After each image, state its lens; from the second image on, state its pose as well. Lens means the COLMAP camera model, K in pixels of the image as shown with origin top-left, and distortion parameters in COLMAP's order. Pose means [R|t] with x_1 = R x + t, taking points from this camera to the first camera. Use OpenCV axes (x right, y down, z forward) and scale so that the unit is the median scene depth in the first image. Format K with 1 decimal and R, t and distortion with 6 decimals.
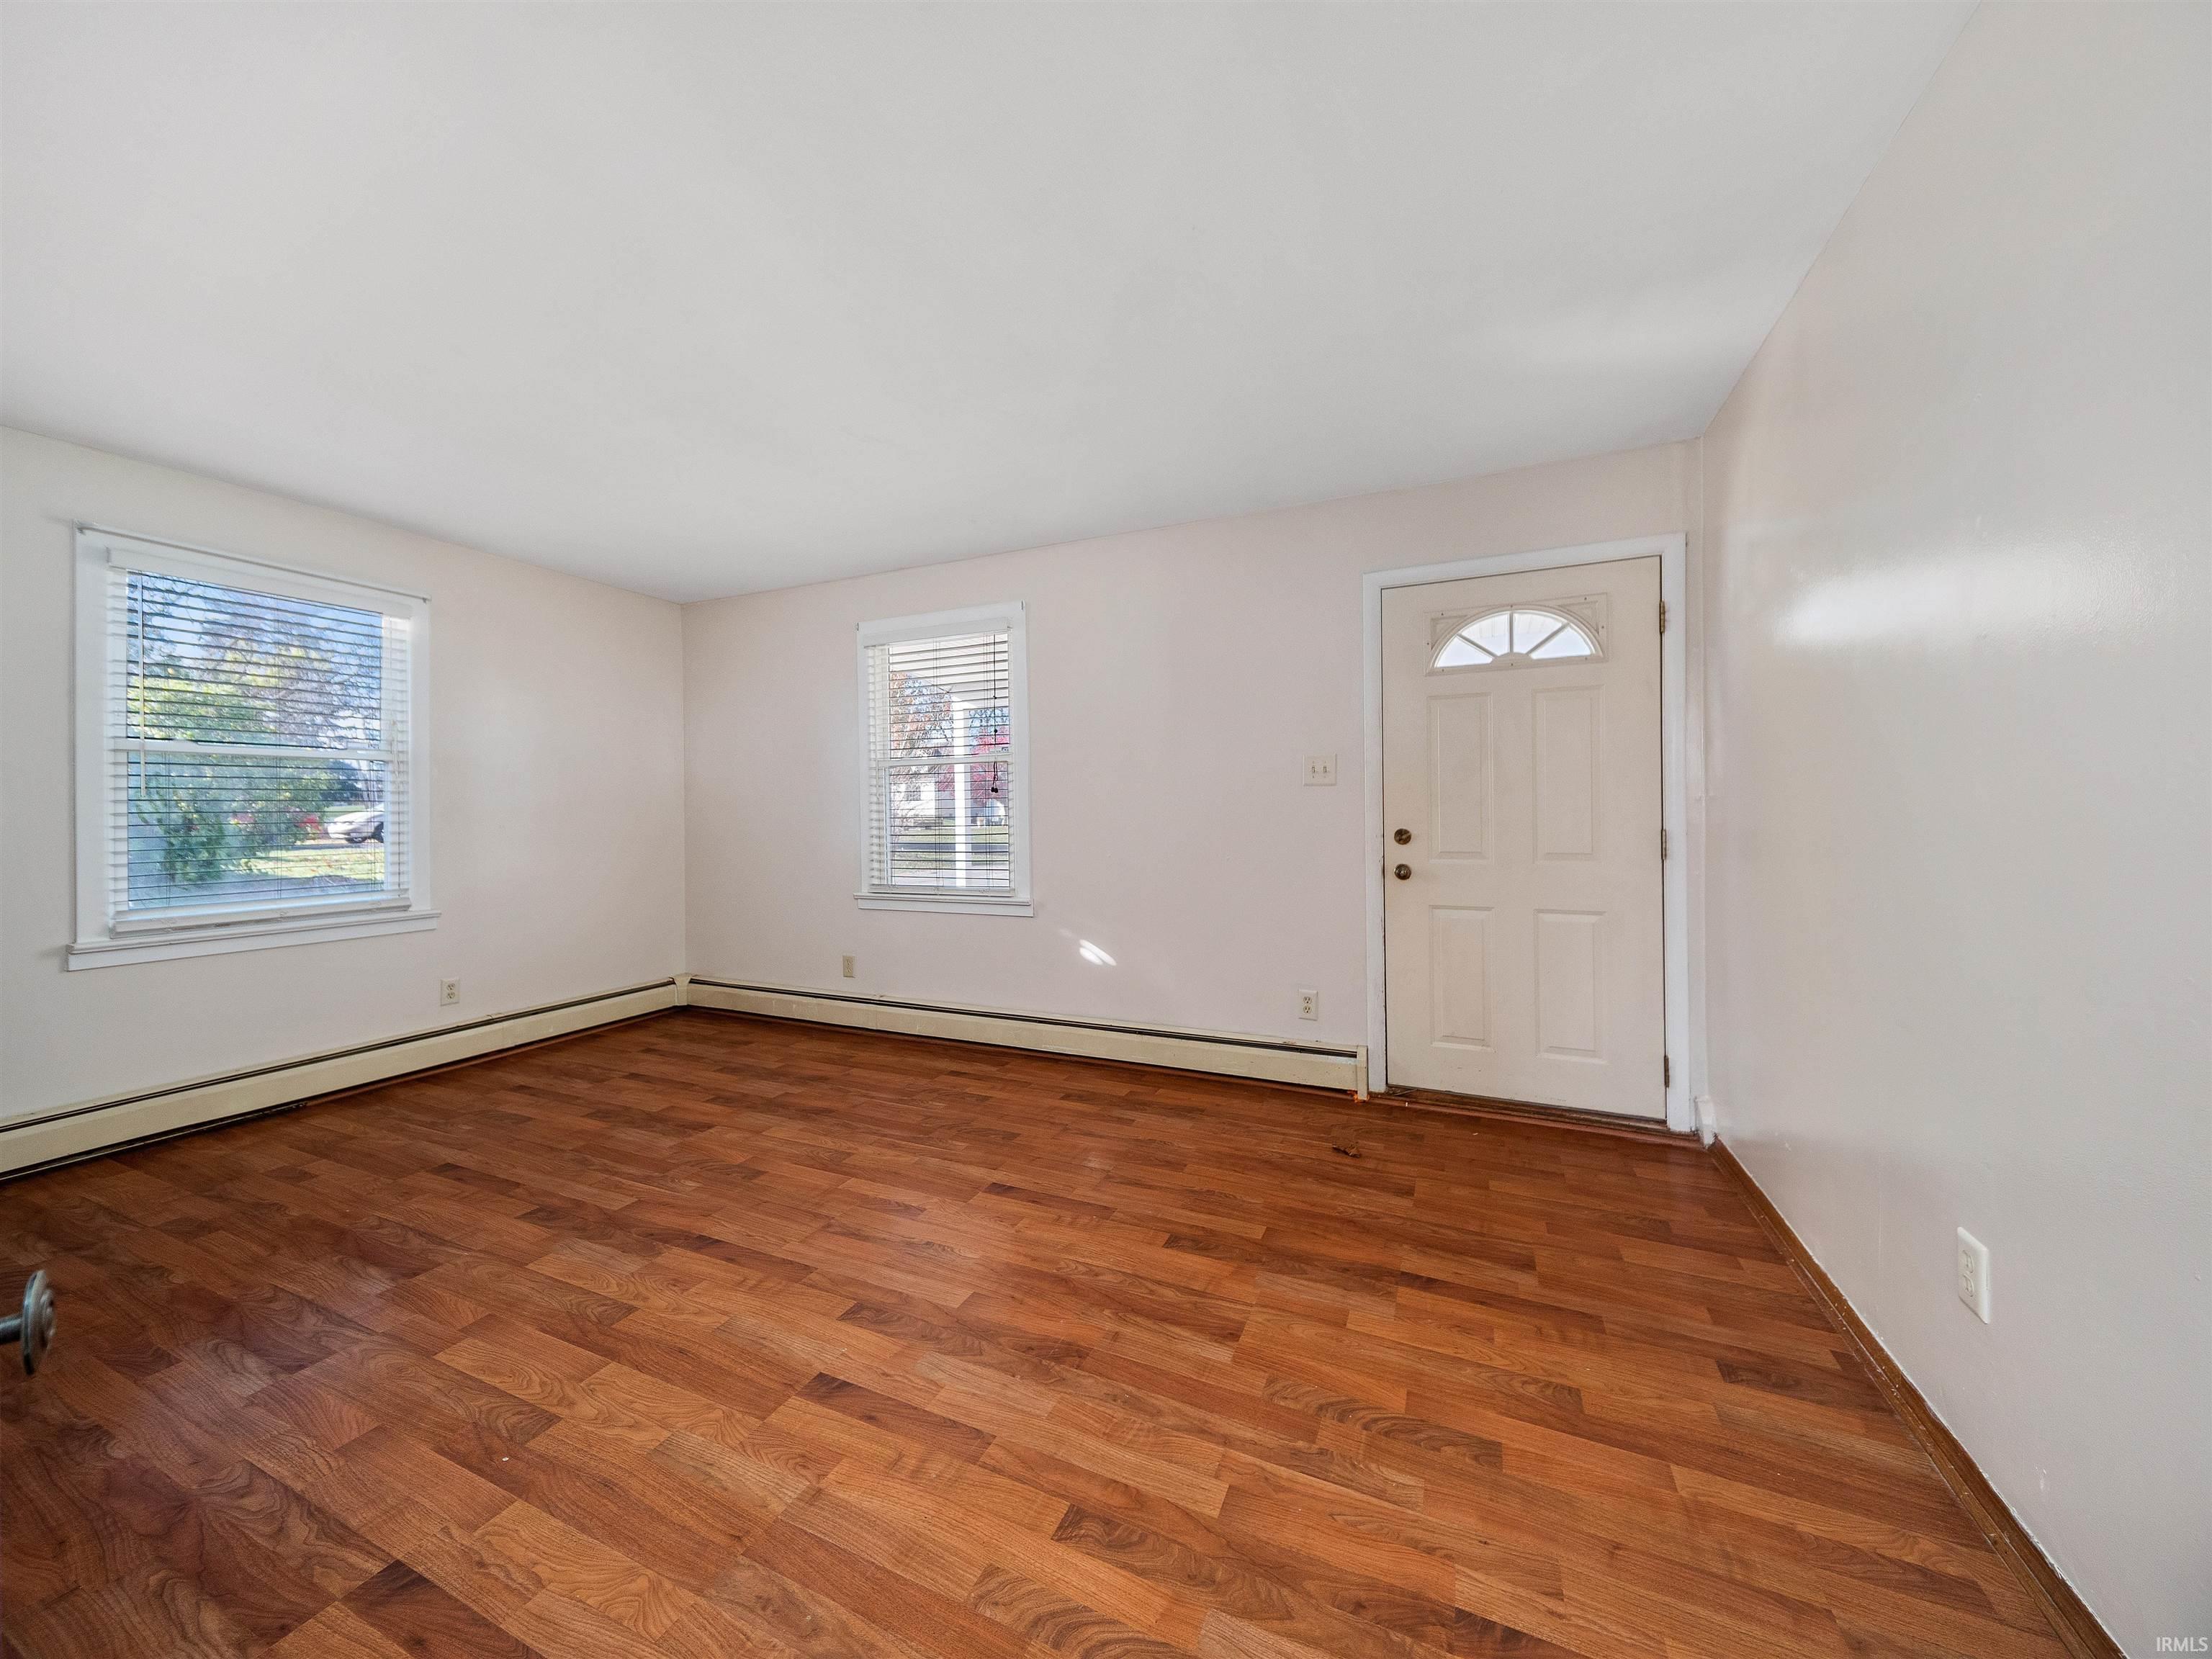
lens RADIAL K [[807.5, 0, 1088.2], [0, 807.5, 813.5], [0, 0, 1]] dist [0.019052, -0.004557]
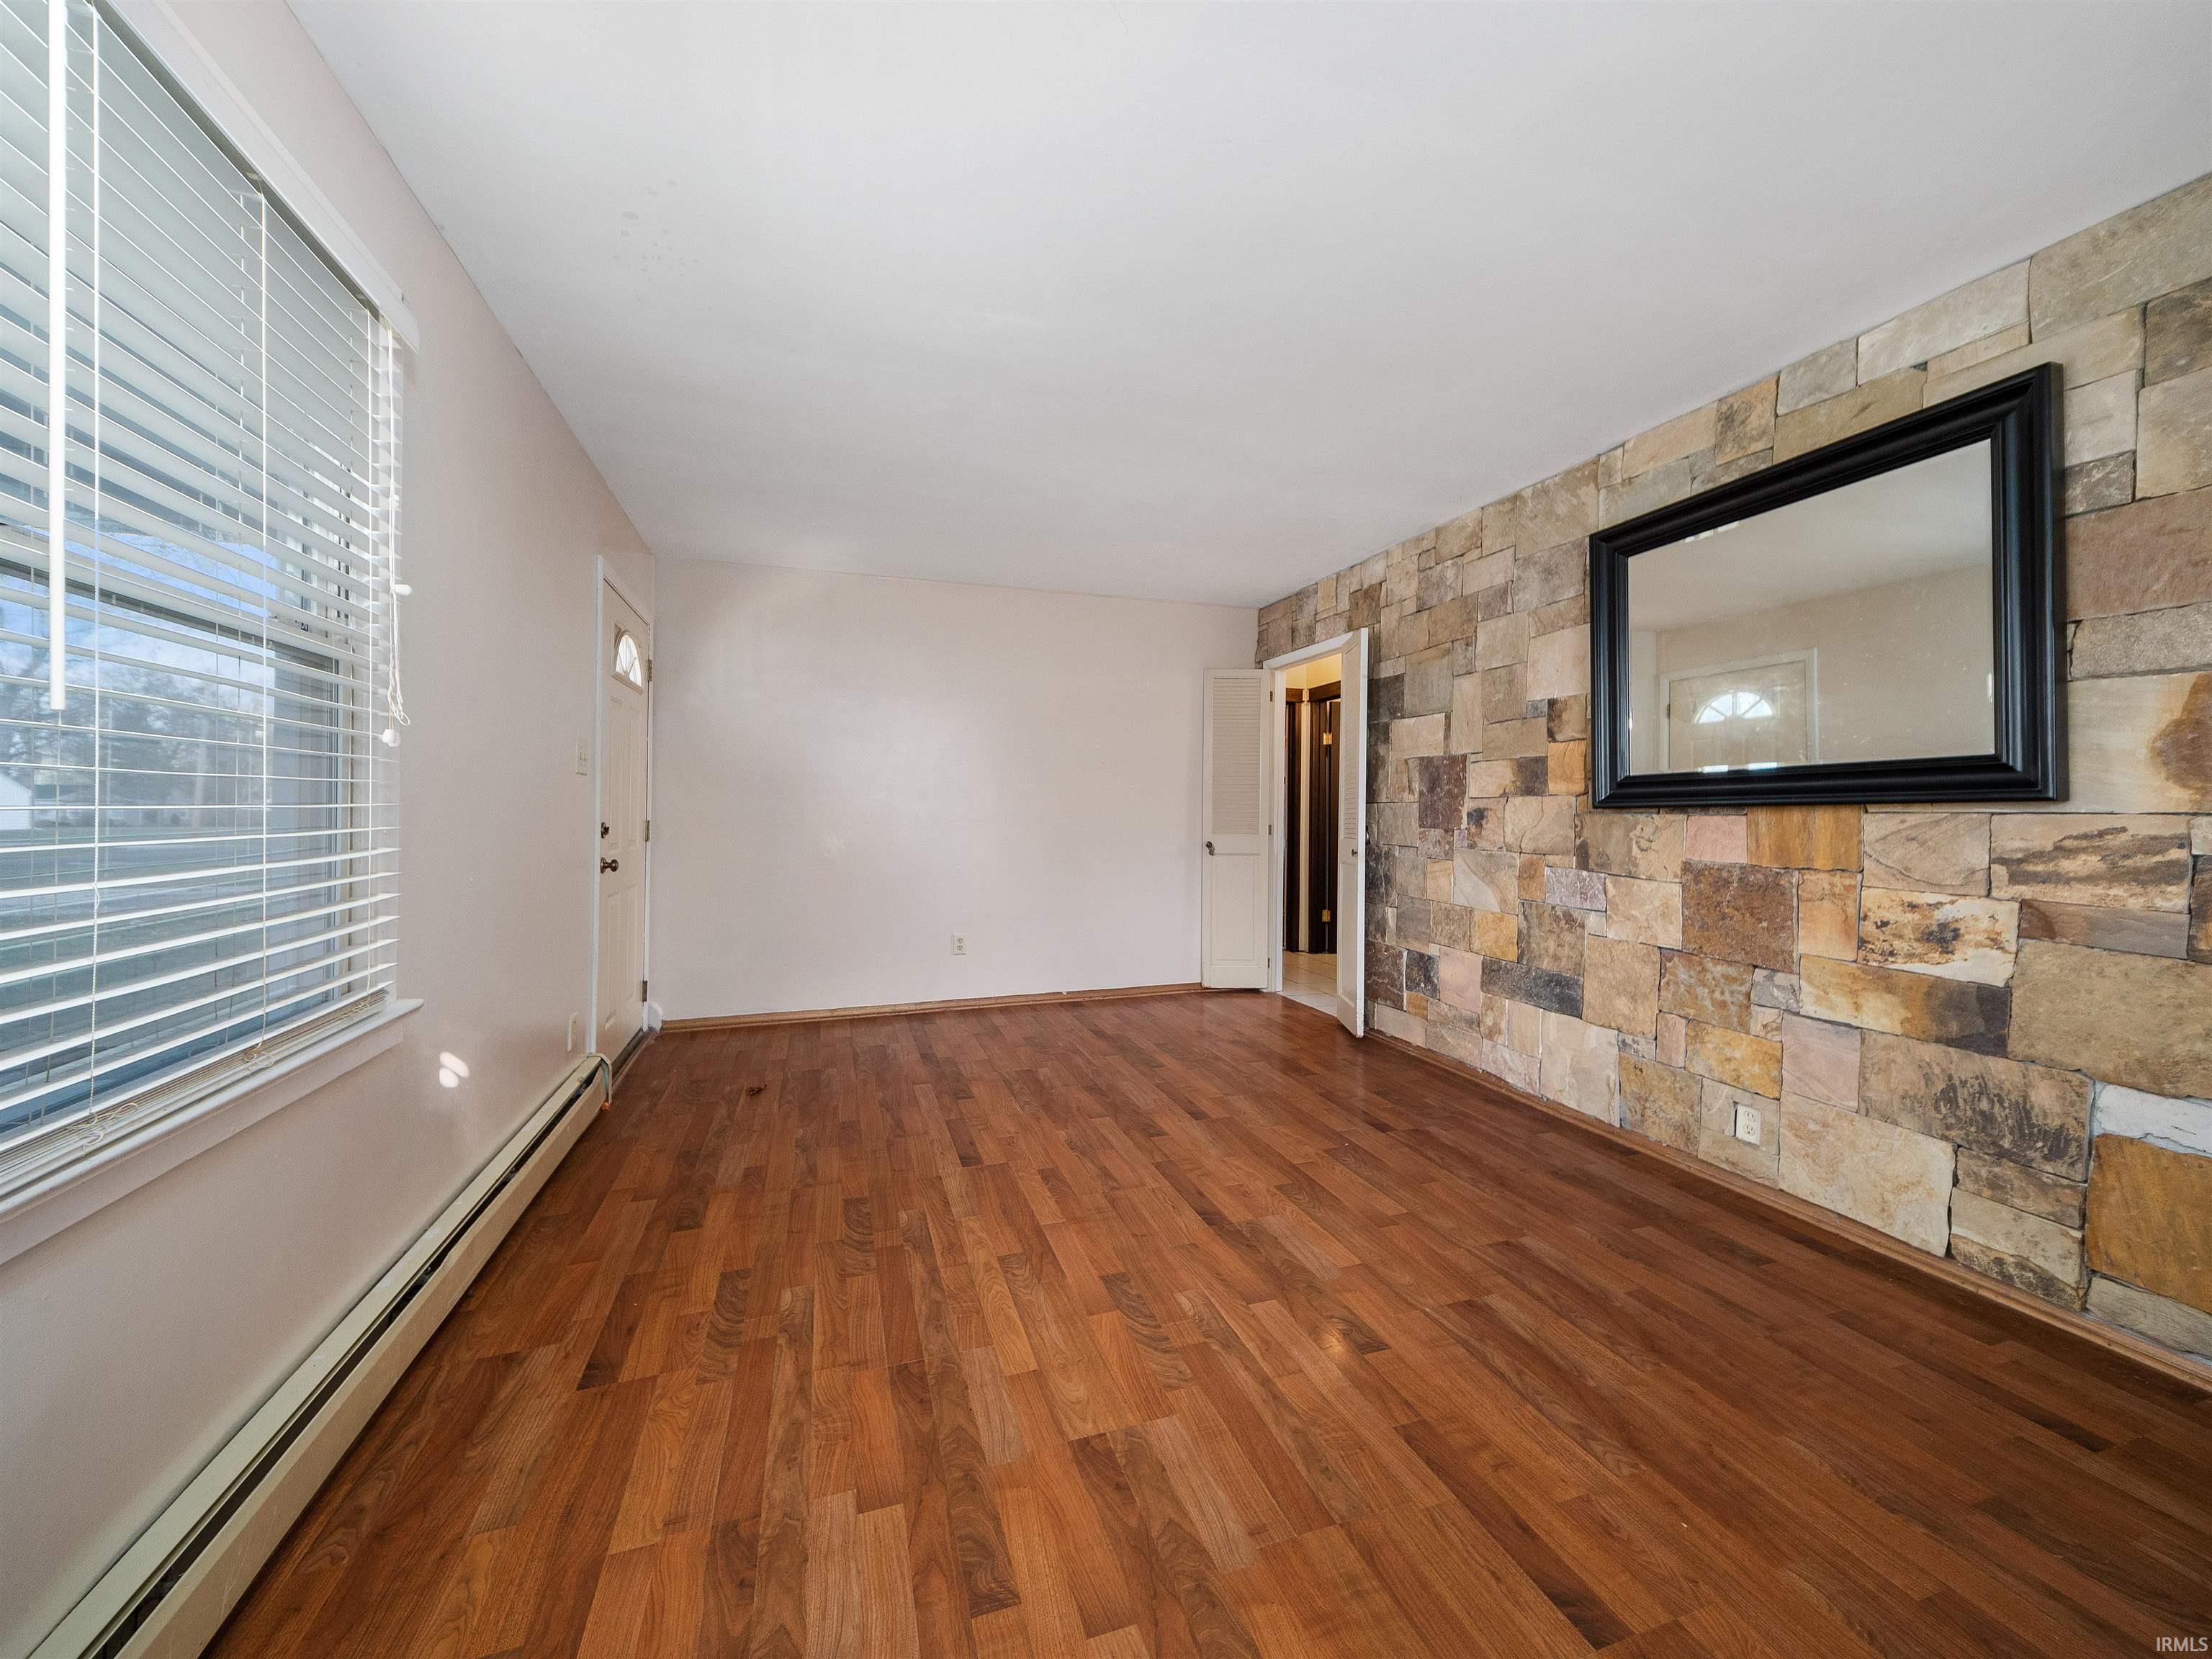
lens RADIAL K [[807.5, 0, 1100.2], [0, 807.5, 812.3], [0, 0, 1]] dist [0.019052, -0.004557]
pose [[-0.686545, 0.004507, 0.727073, -0.921824], [0.000338, 0.999983, -0.005879, 0.010735], [-0.727087, -0.003790, -0.686535, 1.478790]]
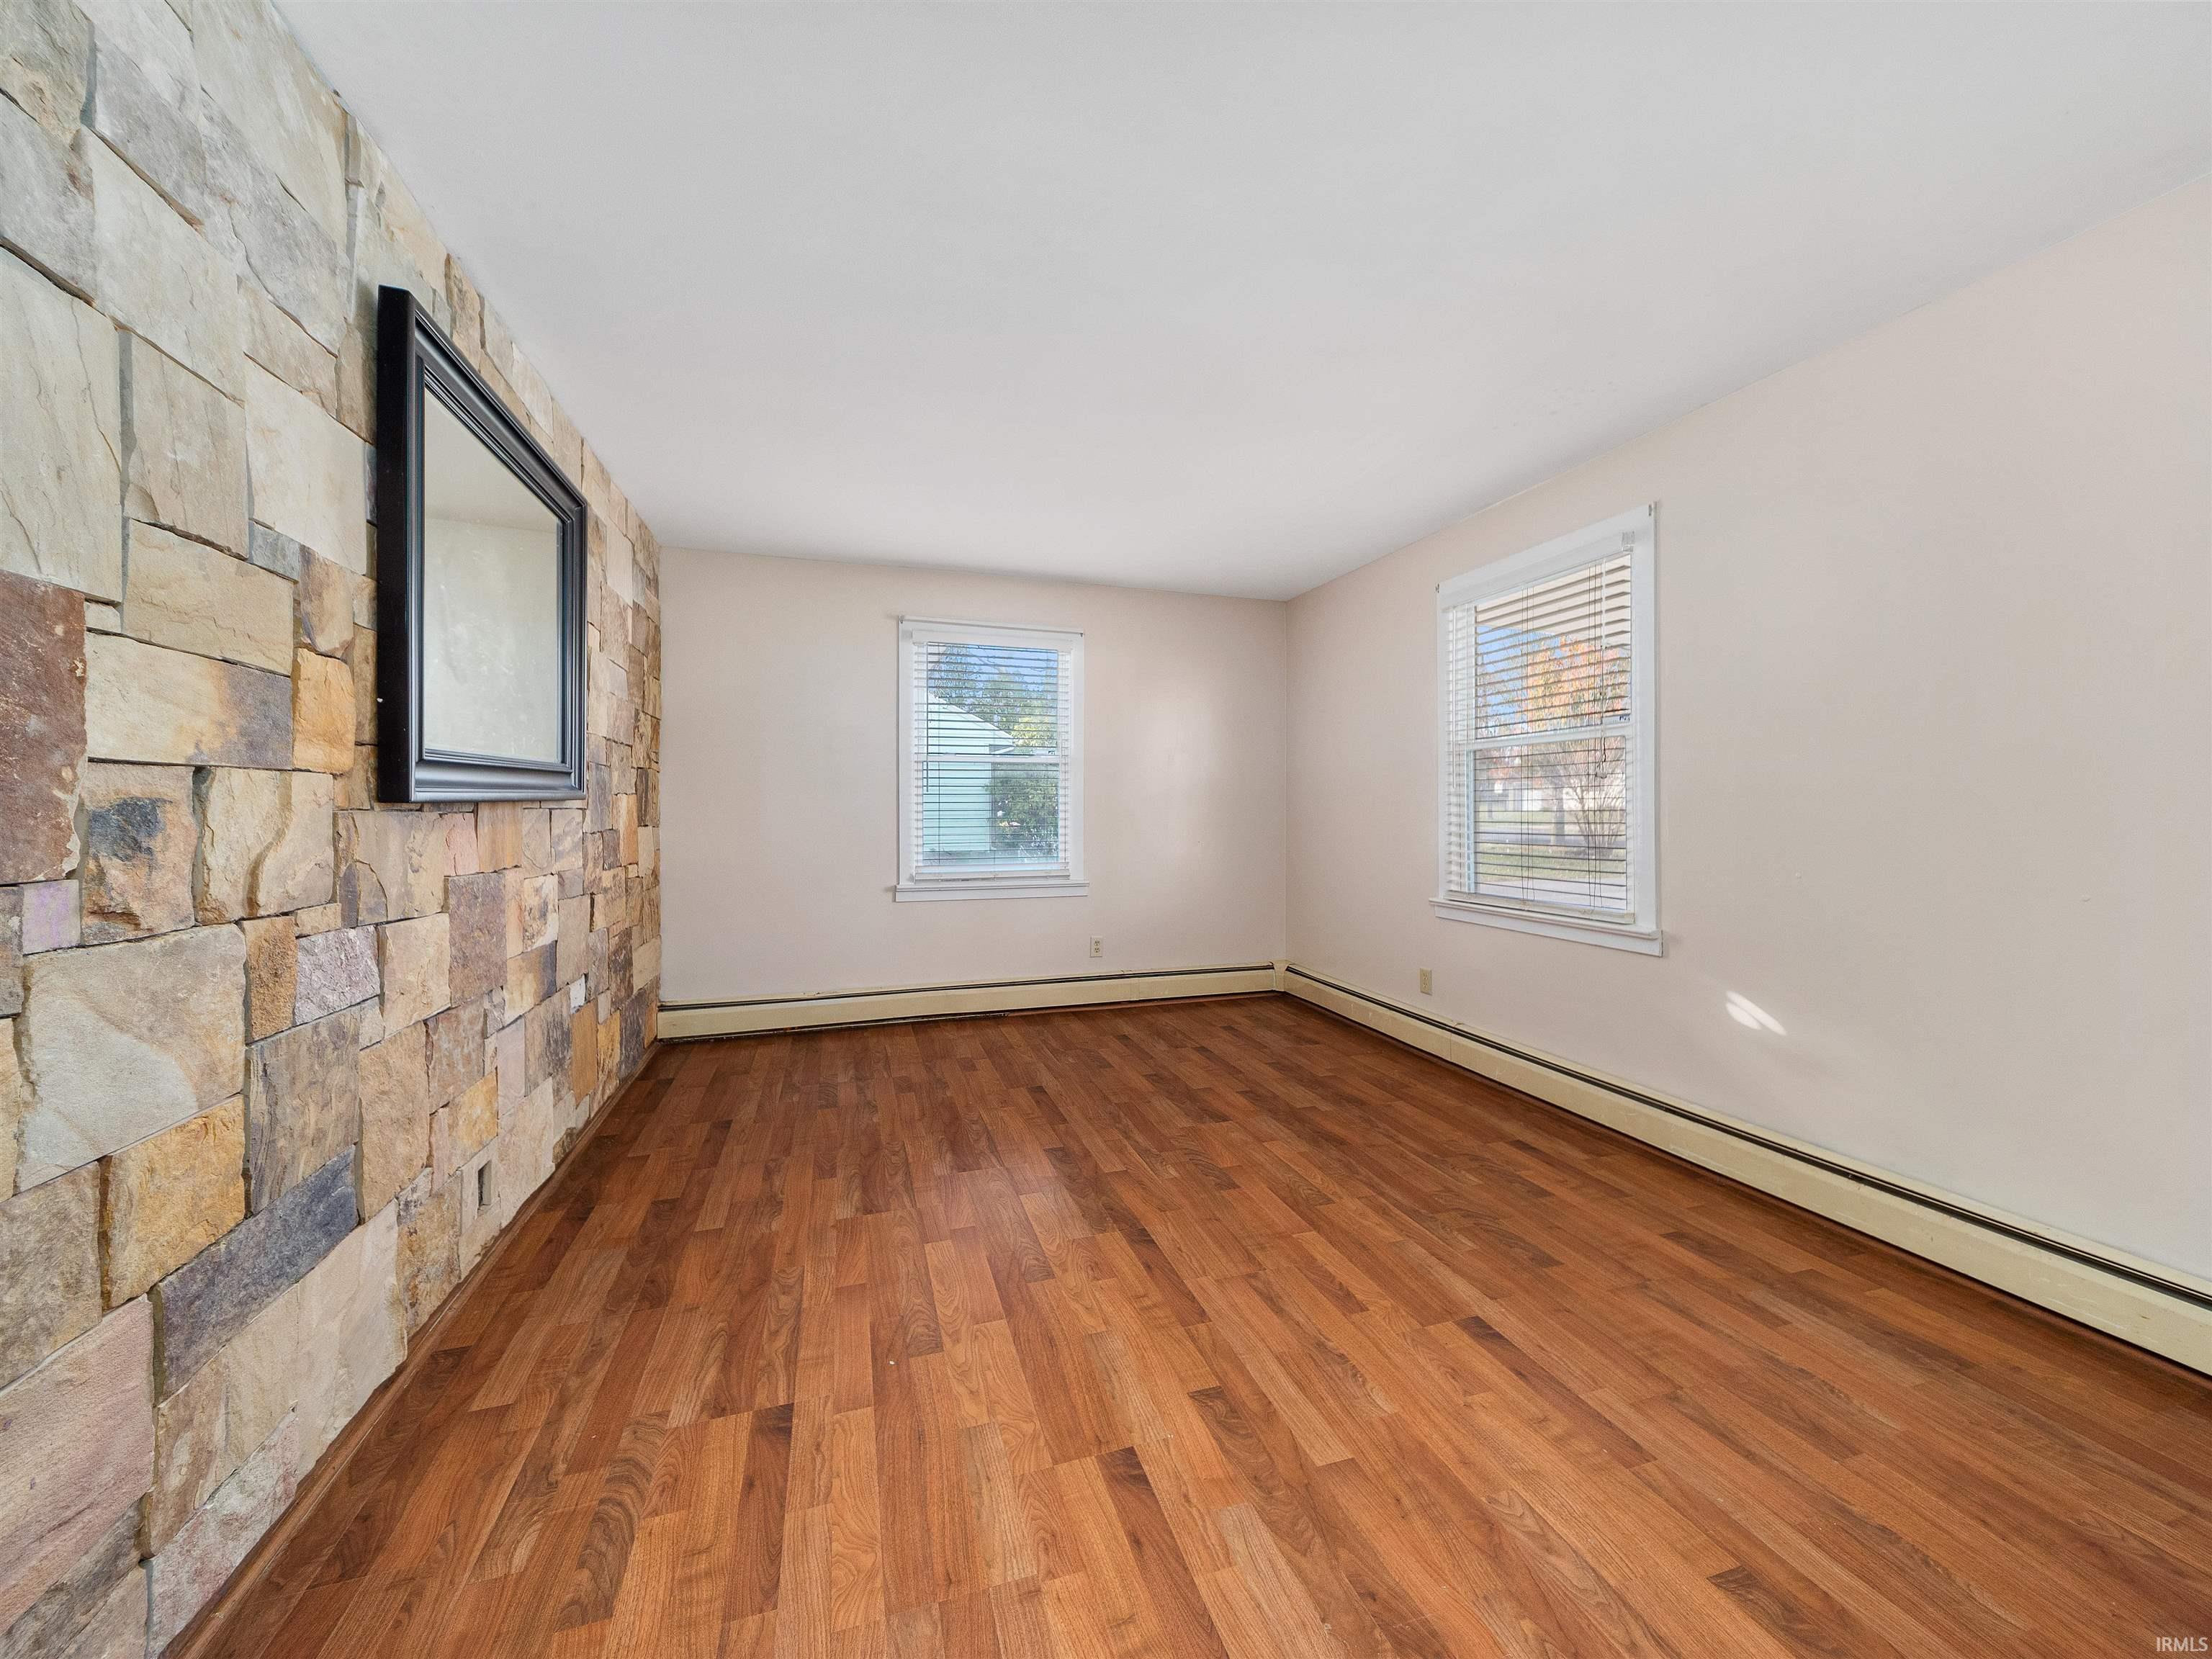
lens RADIAL K [[807.5, 0, 1094.2], [0, 807.5, 820.9], [0, 0, 1]] dist [0.019052, -0.004557]
pose [[0.672227, 0.021687, -0.740027, 0.171679], [-0.006476, 0.999705, 0.023414, -0.003791], [0.740317, -0.010948, 0.672169, 0.241443]]
